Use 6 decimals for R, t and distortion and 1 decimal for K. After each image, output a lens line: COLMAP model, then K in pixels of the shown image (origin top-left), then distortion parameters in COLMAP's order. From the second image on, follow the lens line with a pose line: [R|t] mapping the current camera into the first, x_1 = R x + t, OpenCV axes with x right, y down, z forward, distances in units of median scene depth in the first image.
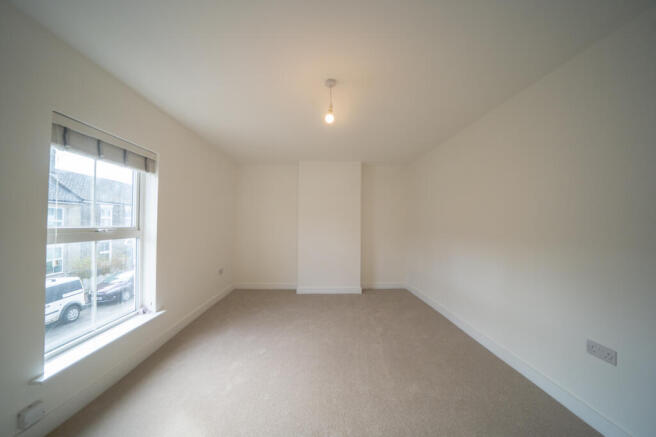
lens RADIAL K [[226.8, 0, 327.5], [0, 226.8, 218.8], [0, 0, 1]] dist [-0.002205, 0.000026]
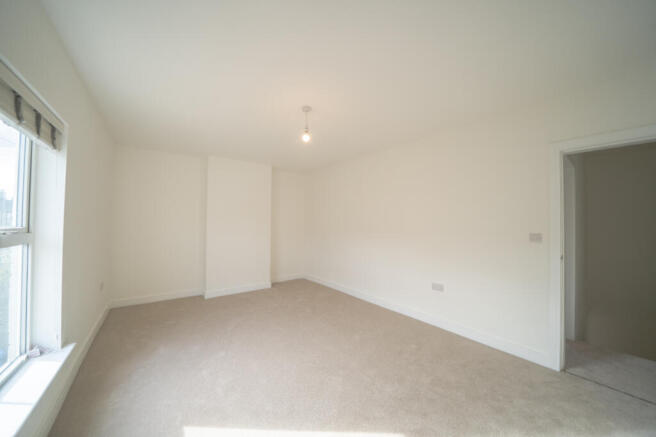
lens RADIAL K [[226.8, 0, 321.4], [0, 226.8, 219.6], [0, 0, 1]] dist [-0.002205, 0.000026]
pose [[0.813114, 0.014799, 0.581917, -0.468387], [-0.019548, 0.999807, 0.001889, -0.005726], [-0.581777, -0.012912, 0.813246, -0.034687]]
